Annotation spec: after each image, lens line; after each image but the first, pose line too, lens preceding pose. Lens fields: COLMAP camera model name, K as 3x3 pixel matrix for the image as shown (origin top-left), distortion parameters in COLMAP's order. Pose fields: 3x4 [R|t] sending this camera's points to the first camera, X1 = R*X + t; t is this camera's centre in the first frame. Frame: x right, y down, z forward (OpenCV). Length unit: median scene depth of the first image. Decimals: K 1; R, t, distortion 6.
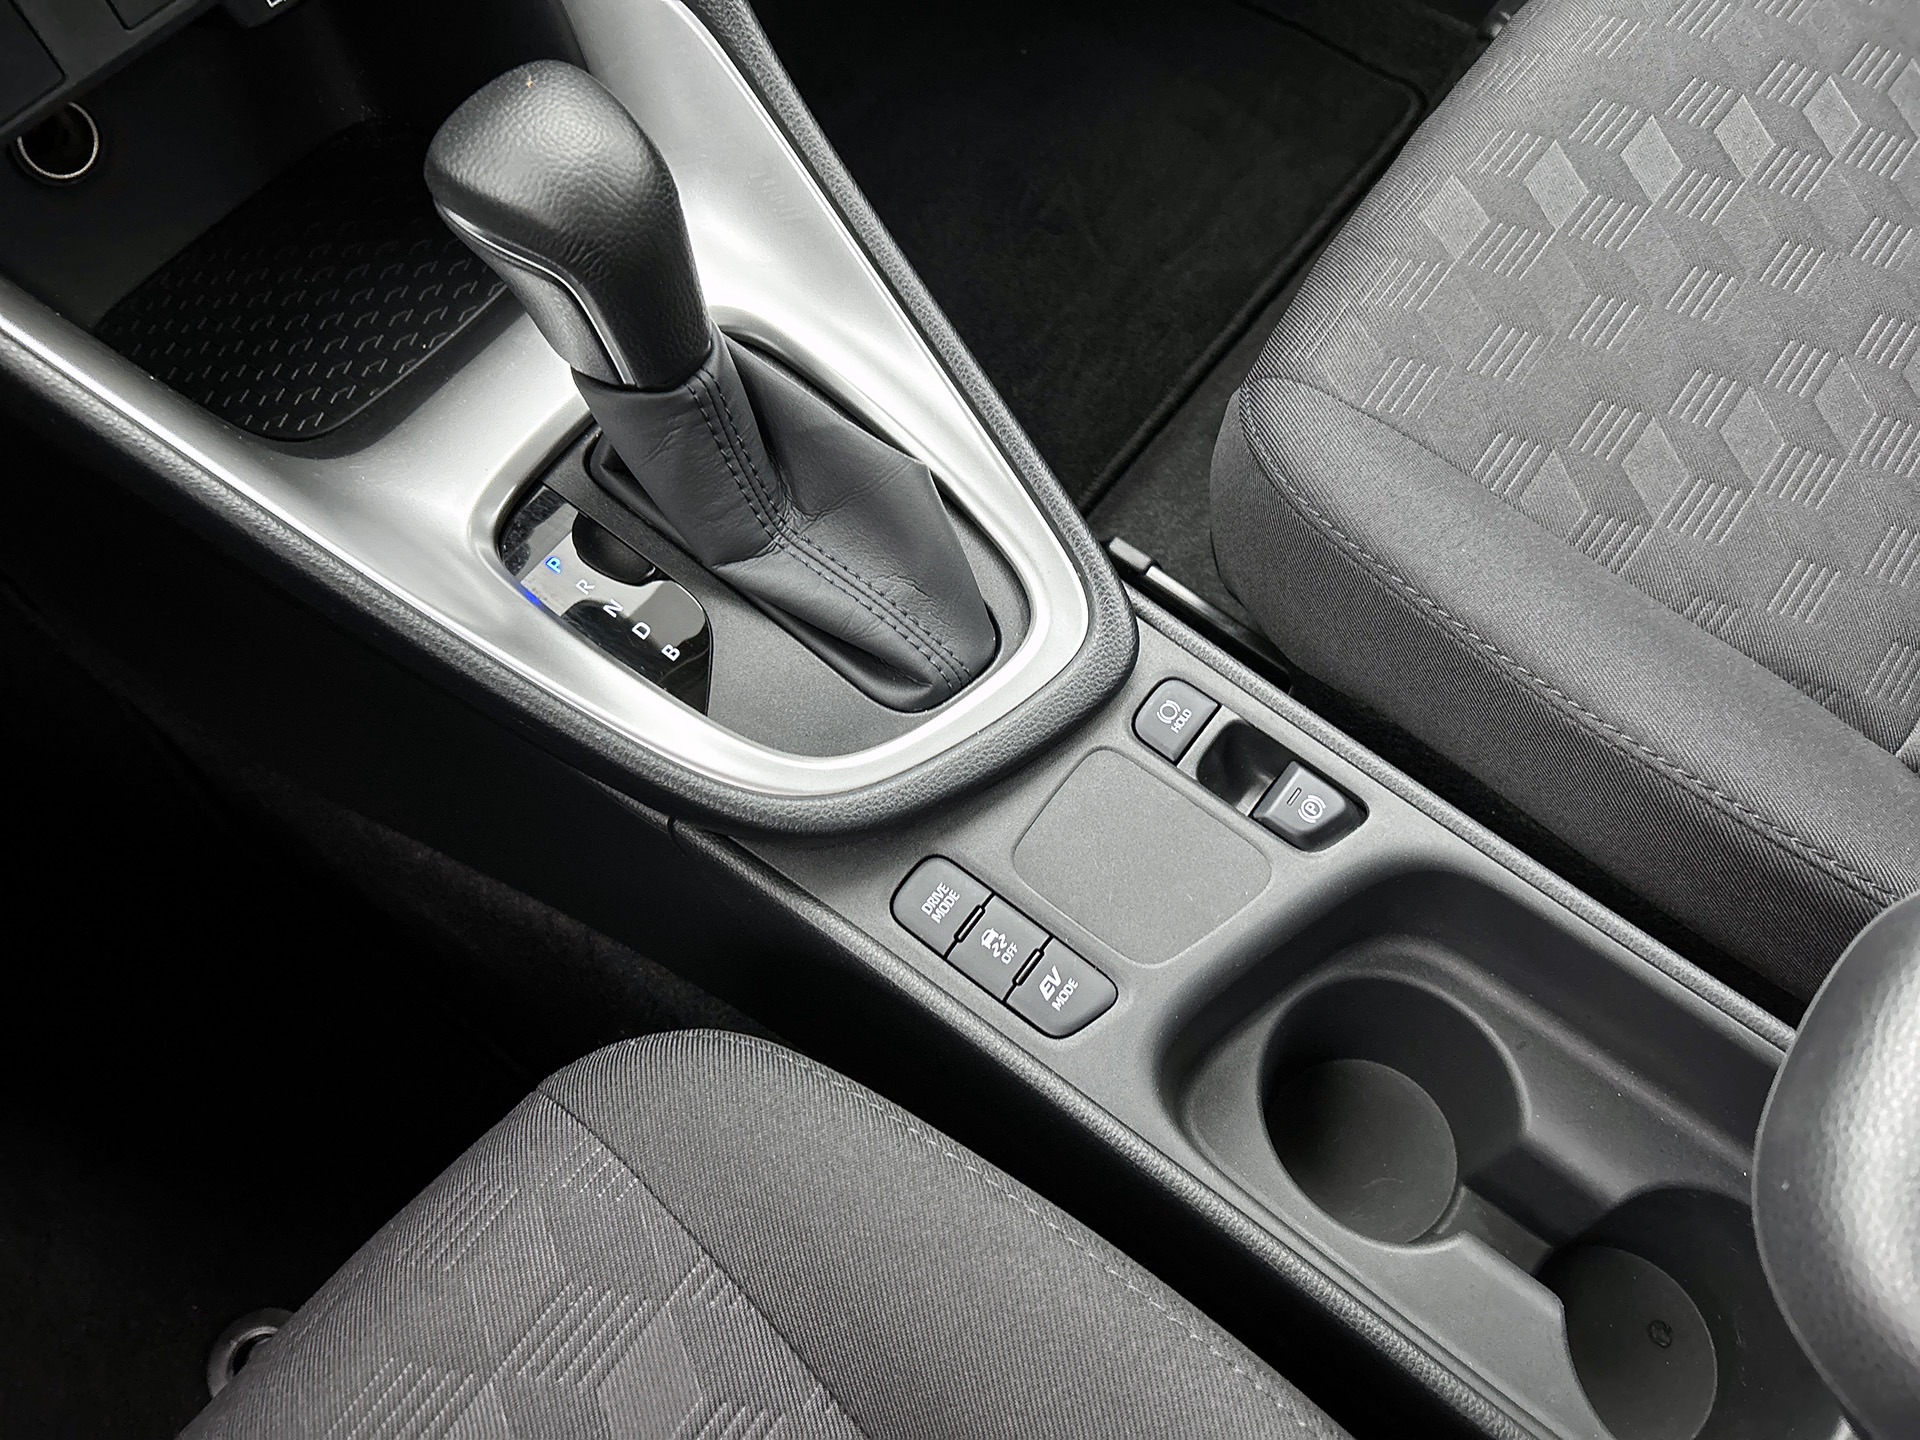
lens RADIAL K [[1419.3, 0, 997.3], [0, 1419.3, 759.8], [0, 0, 1]] dist [0.032838, -0.034496]
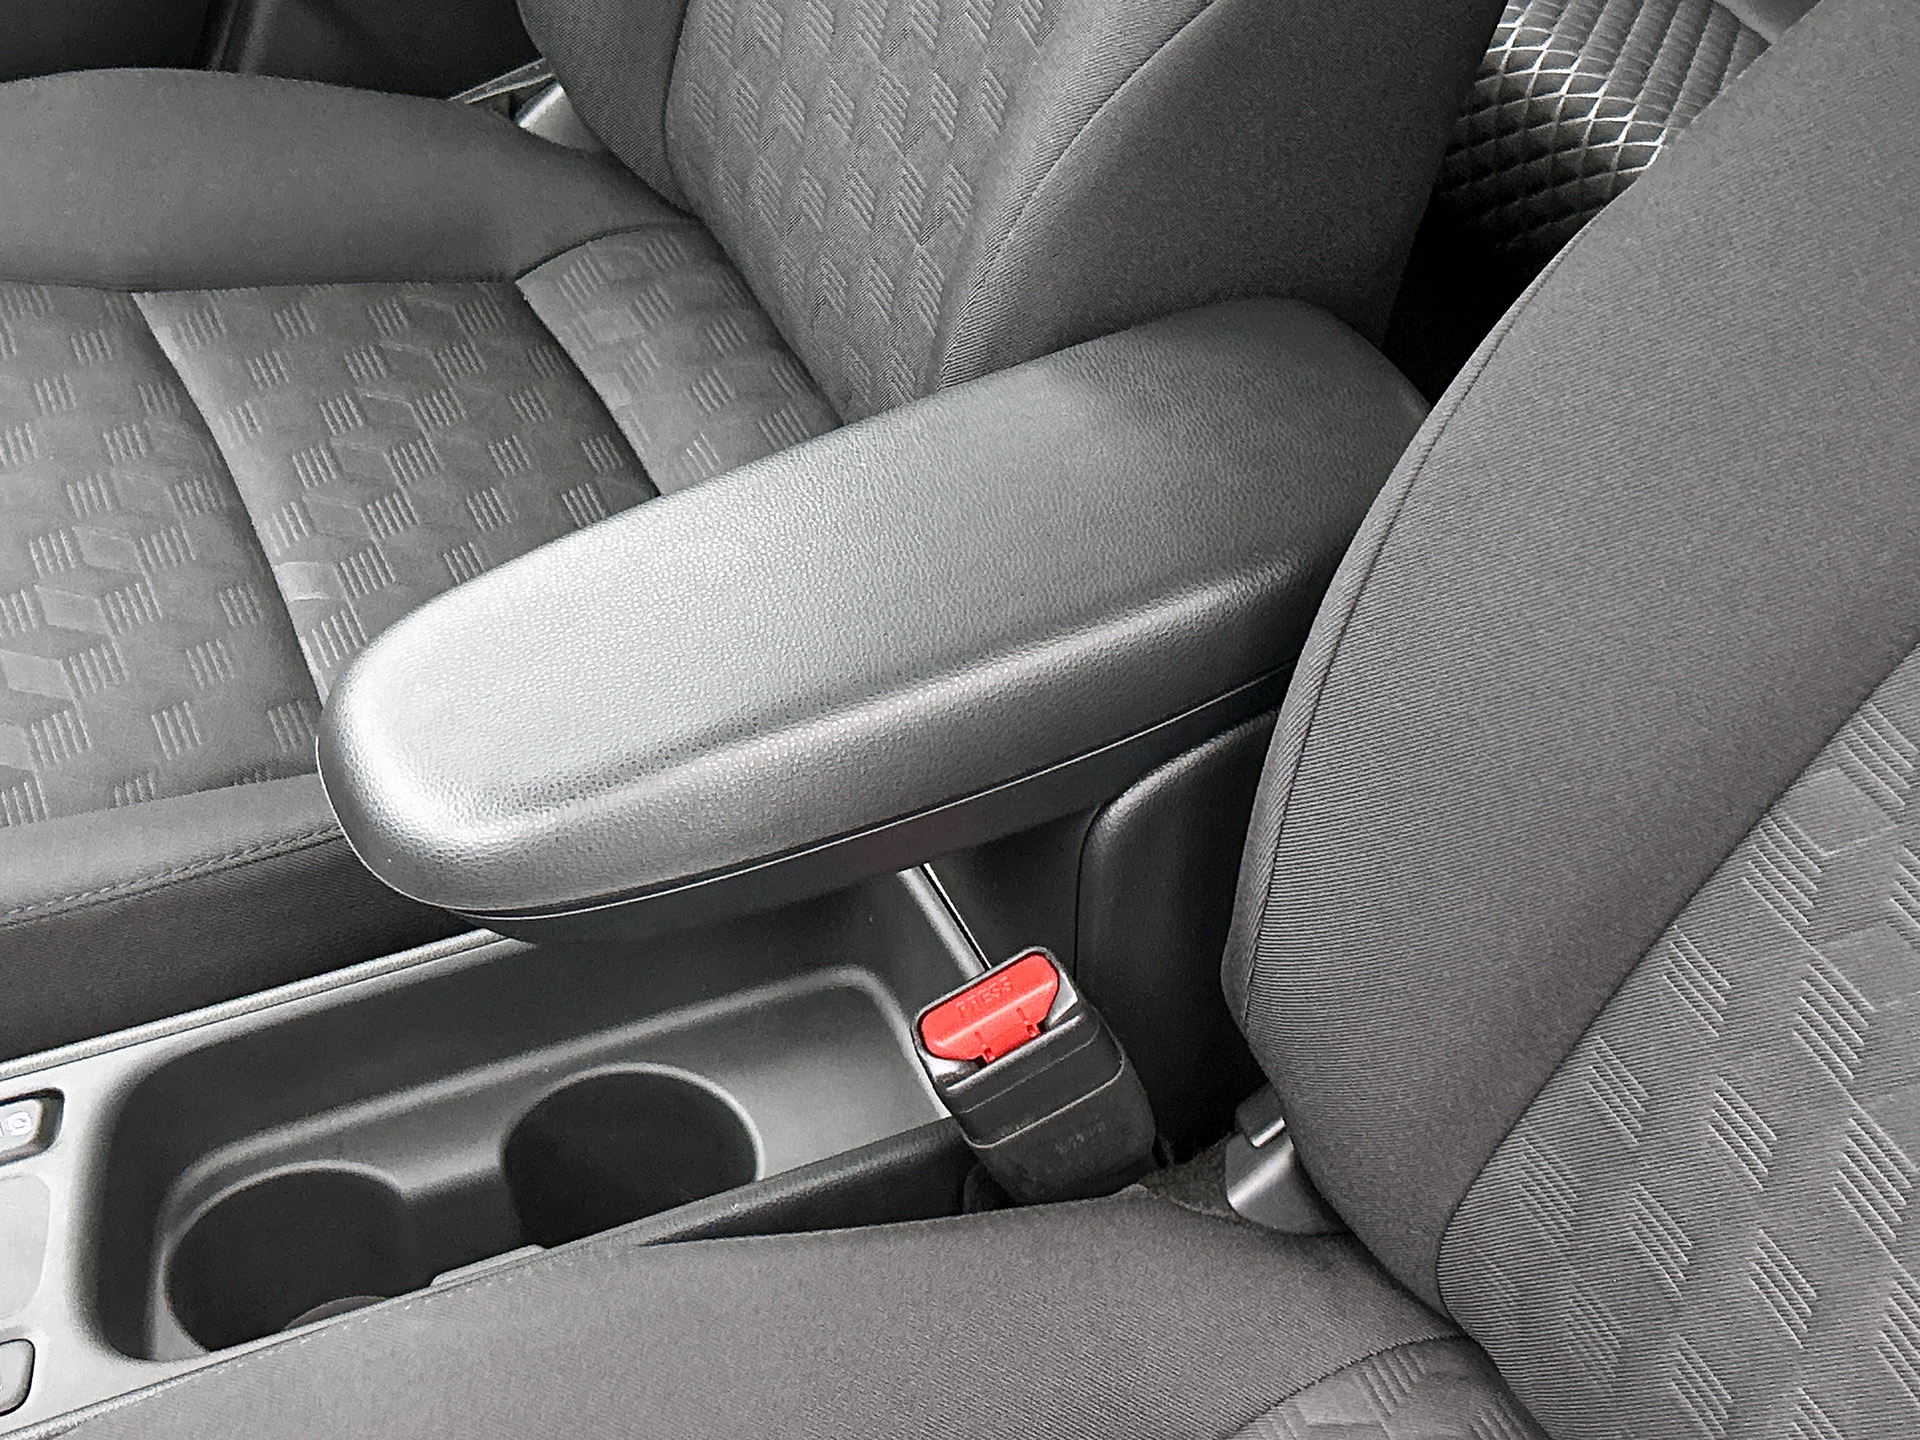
lens RADIAL K [[3080.3, 0, 978.5], [0, 3080.3, 717.9], [0, 0, 1]] dist [-0.056612, 0.000000]
pose [[0.477021, -0.586230, 0.654816, -0.693361], [0.794571, 0.606090, -0.036223, 0.466937], [-0.375643, 0.537577, 0.754920, -1.032167]]
